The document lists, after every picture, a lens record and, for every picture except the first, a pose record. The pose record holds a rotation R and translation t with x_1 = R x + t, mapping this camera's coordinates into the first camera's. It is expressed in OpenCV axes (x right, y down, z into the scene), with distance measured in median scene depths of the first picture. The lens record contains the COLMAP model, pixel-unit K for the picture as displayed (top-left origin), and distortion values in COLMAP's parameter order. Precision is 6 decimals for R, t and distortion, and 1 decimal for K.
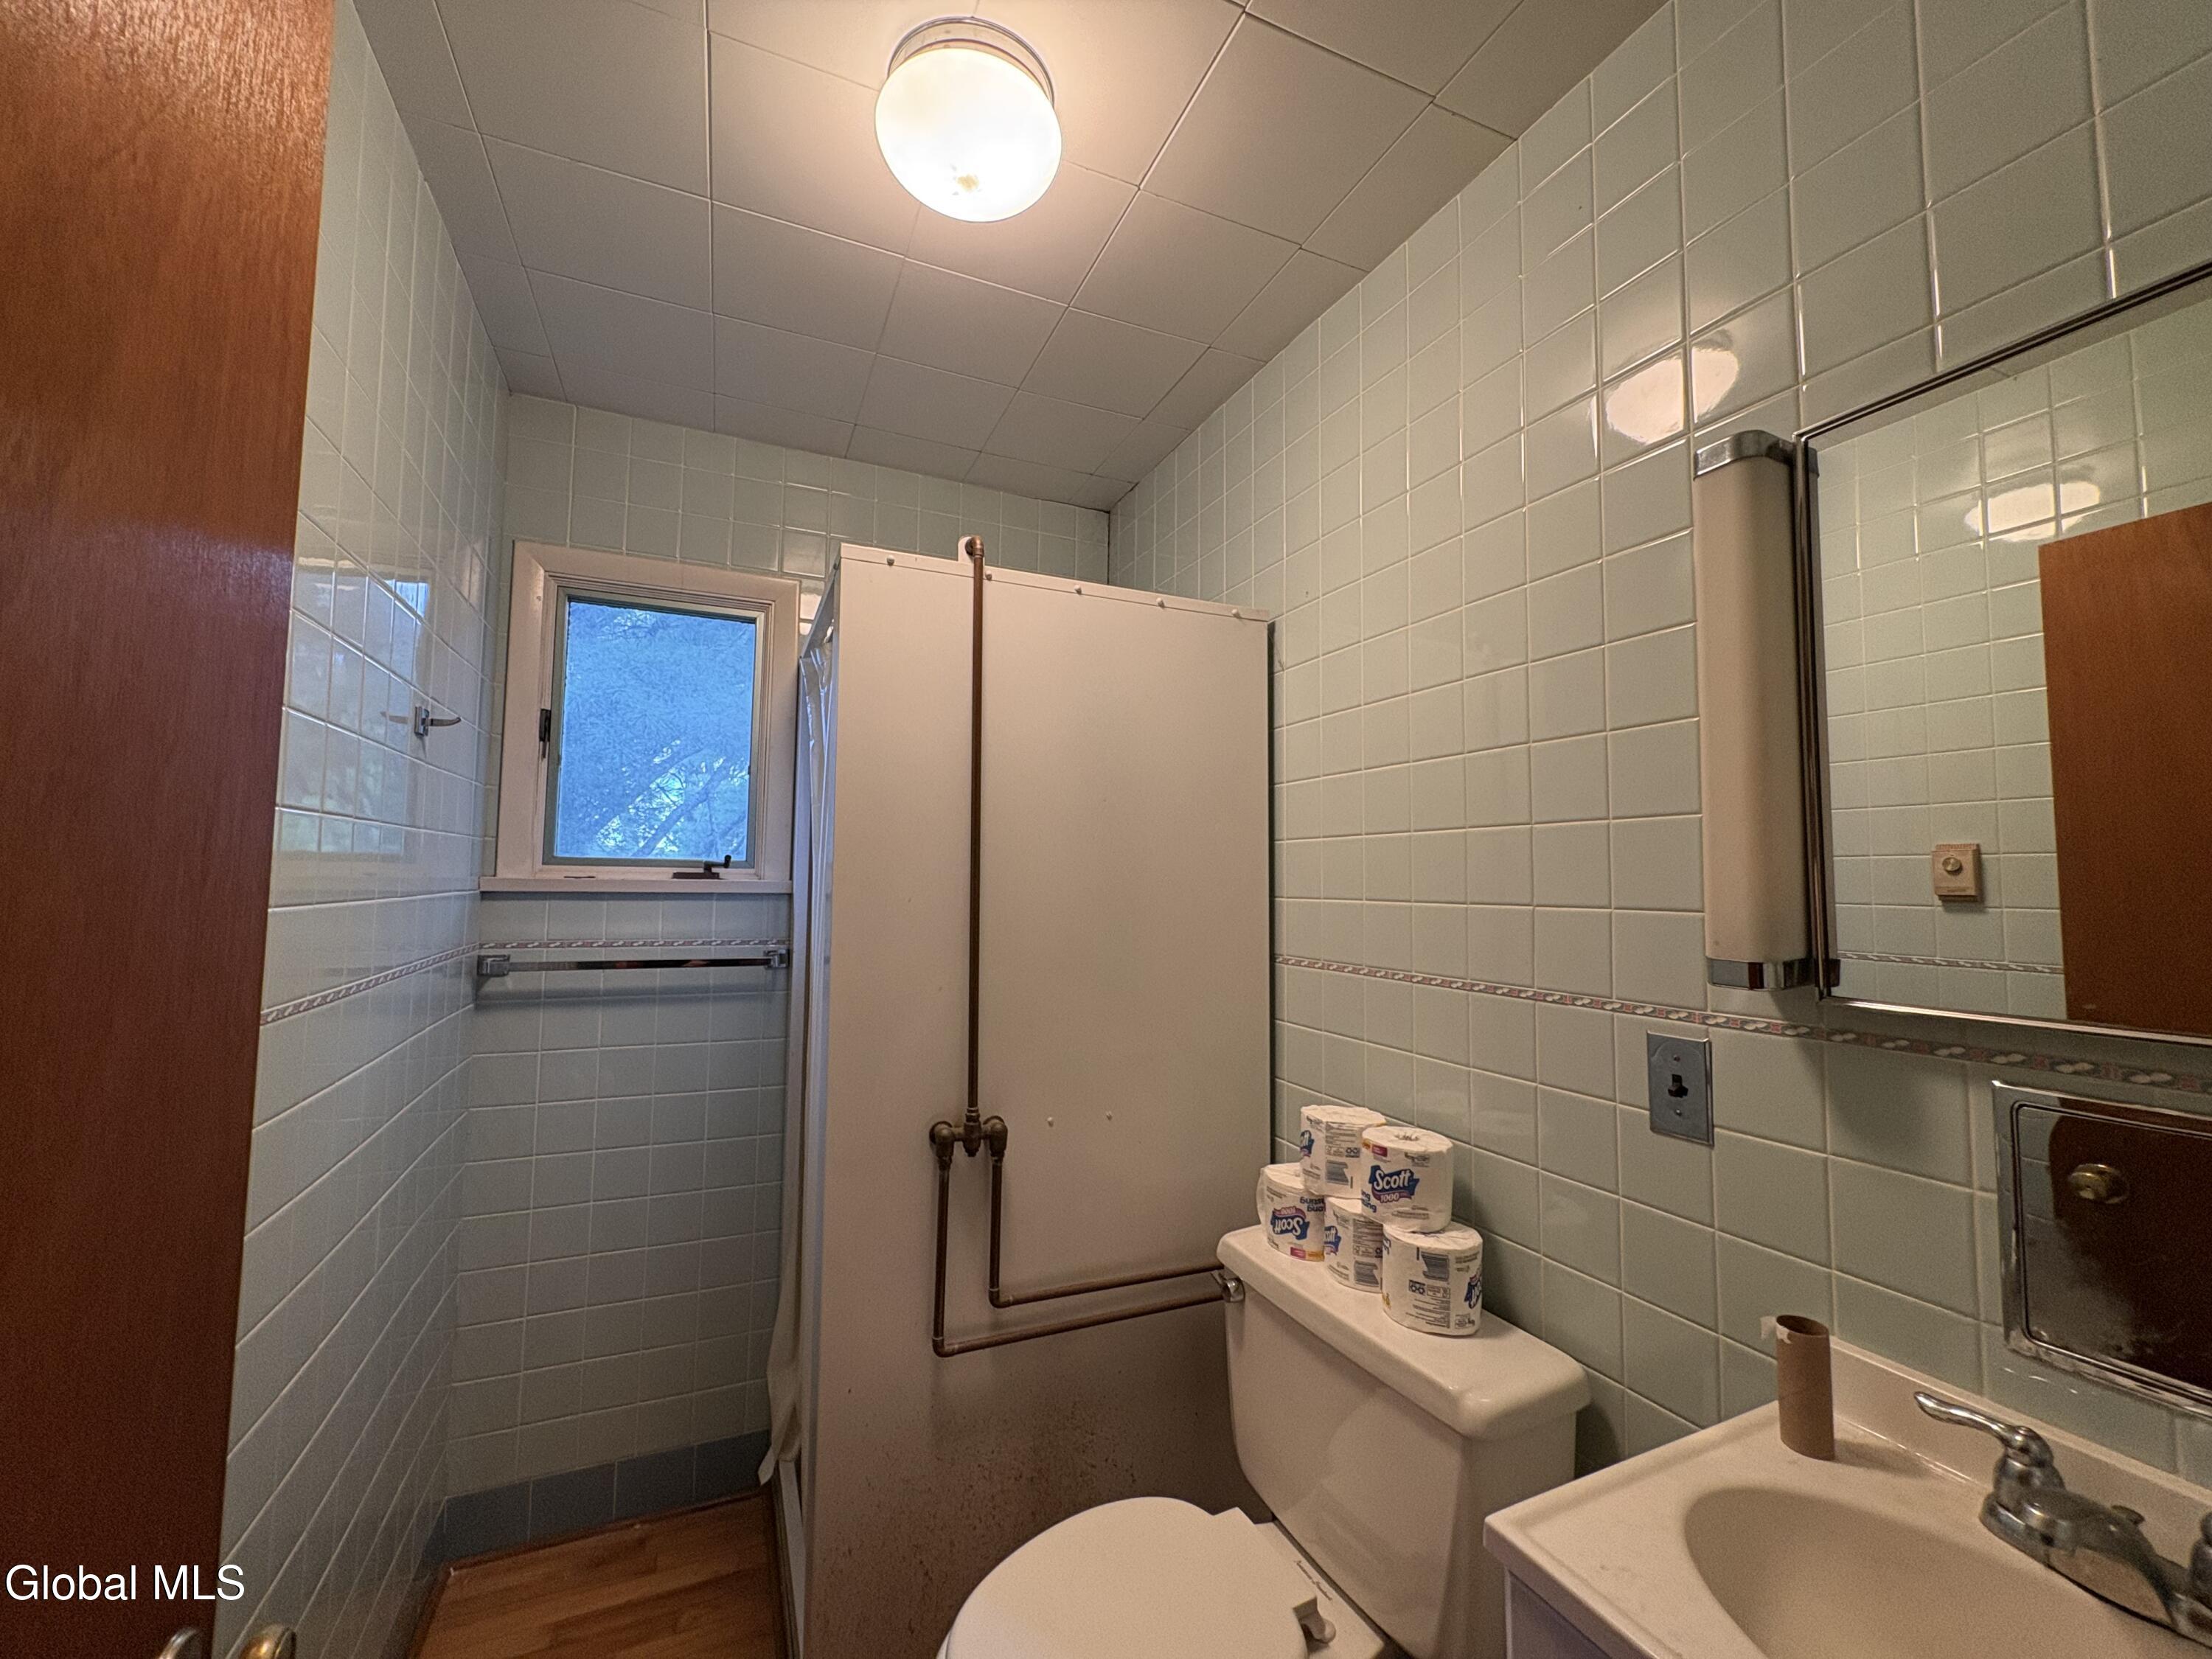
lens RADIAL K [[881.9, 0, 1102.5], [0, 881.9, 828.8], [0, 0, 1]] dist [0.000664, -0.000146]
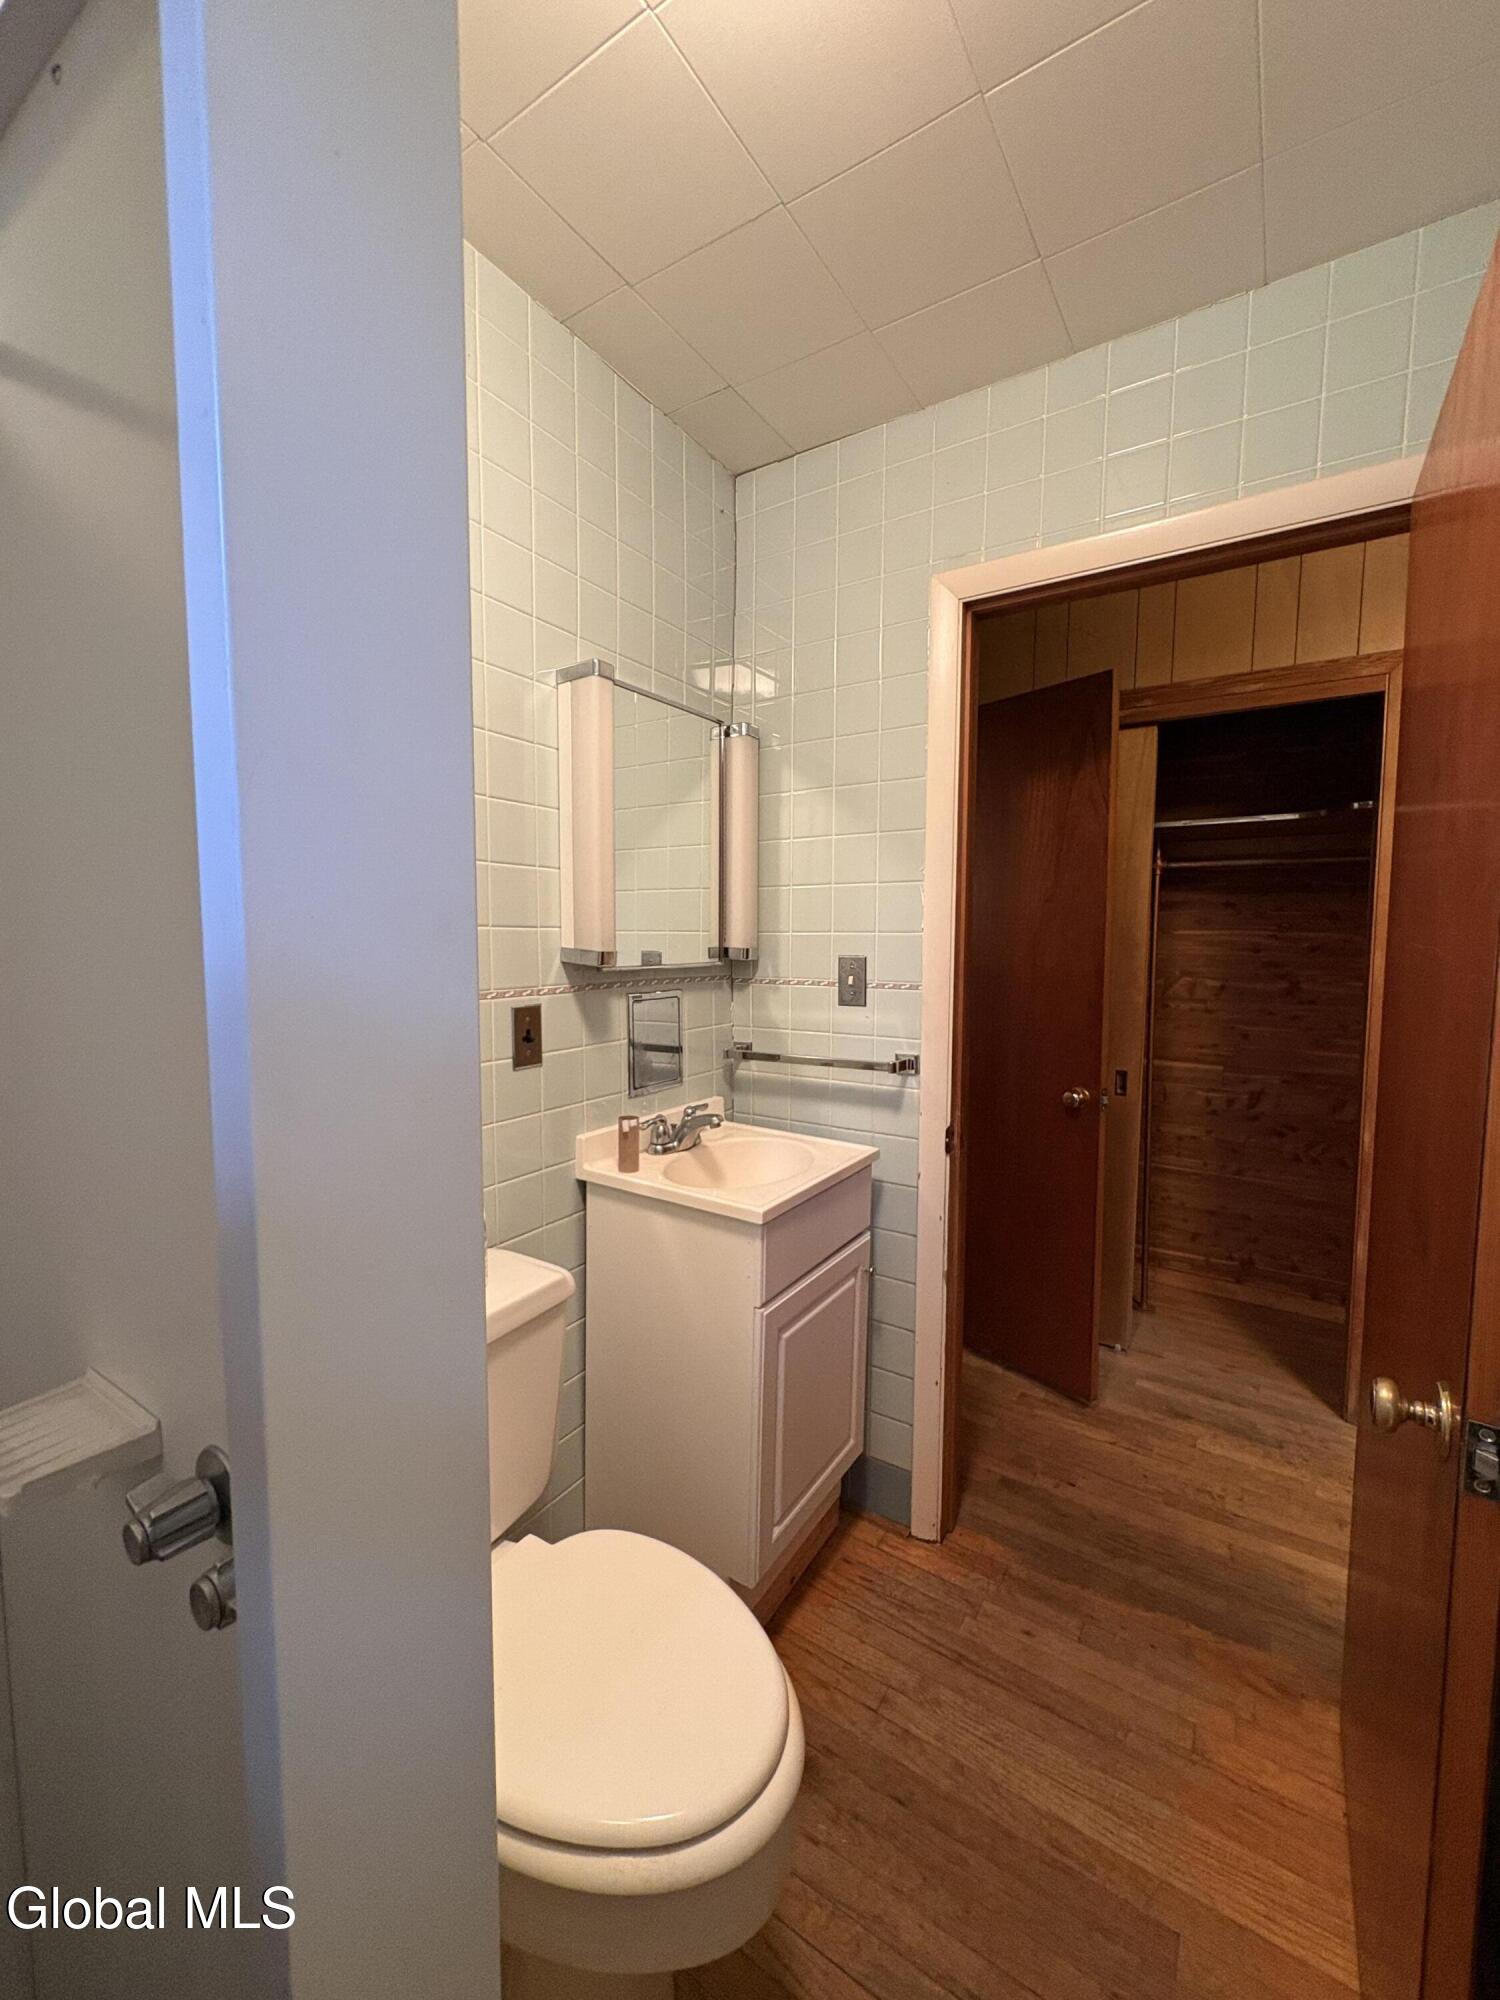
lens RADIAL K [[797.4, 0, 748.5], [0, 797.4, 997.3], [0, 0, 1]] dist [0.000664, -0.000146]
pose [[-0.535954, -0.080676, 0.840384, -0.886797], [-0.065898, 0.996384, 0.053626, 0.127241], [-0.841671, -0.026639, -0.539333, 1.608193]]
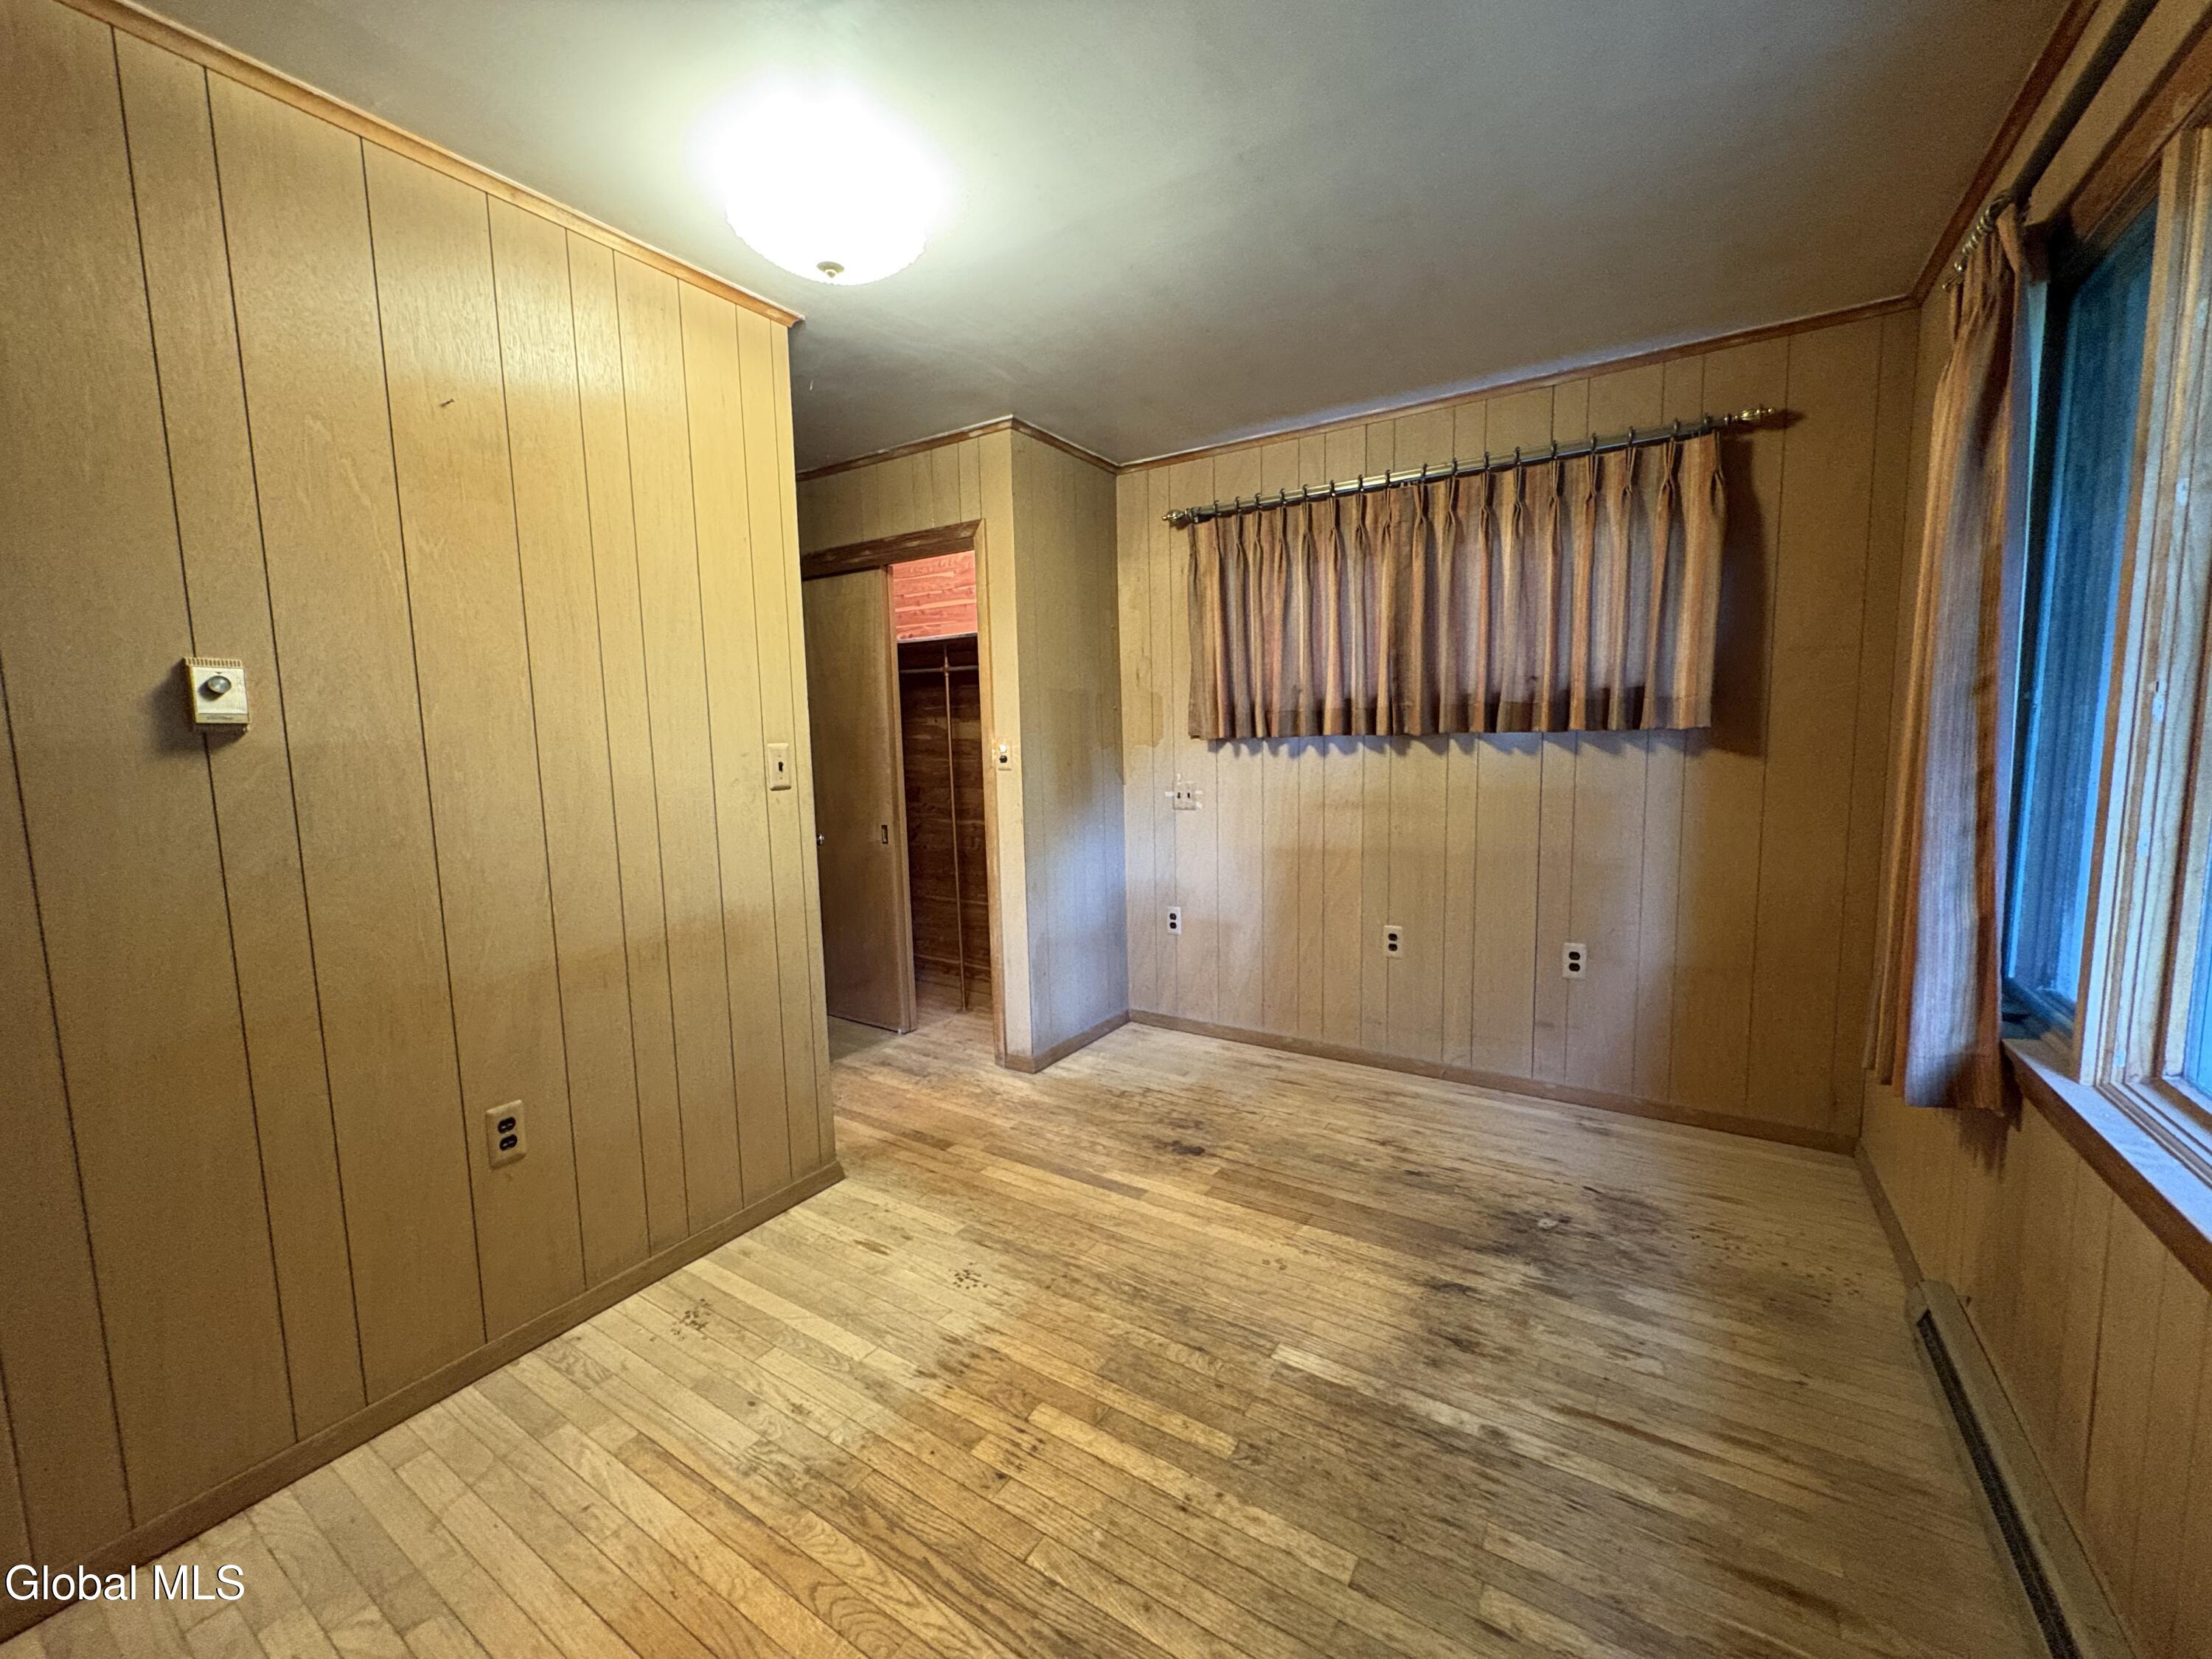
lens RADIAL K [[881.9, 0, 1098.9], [0, 881.9, 827.4], [0, 0, 1]] dist [0.000664, -0.000146]
pose [[-0.536054, -0.089208, 0.839457, -3.394275], [-0.033651, 0.995869, 0.084341, 0.069212], [-0.843513, 0.016963, -0.536842, 0.322921]]
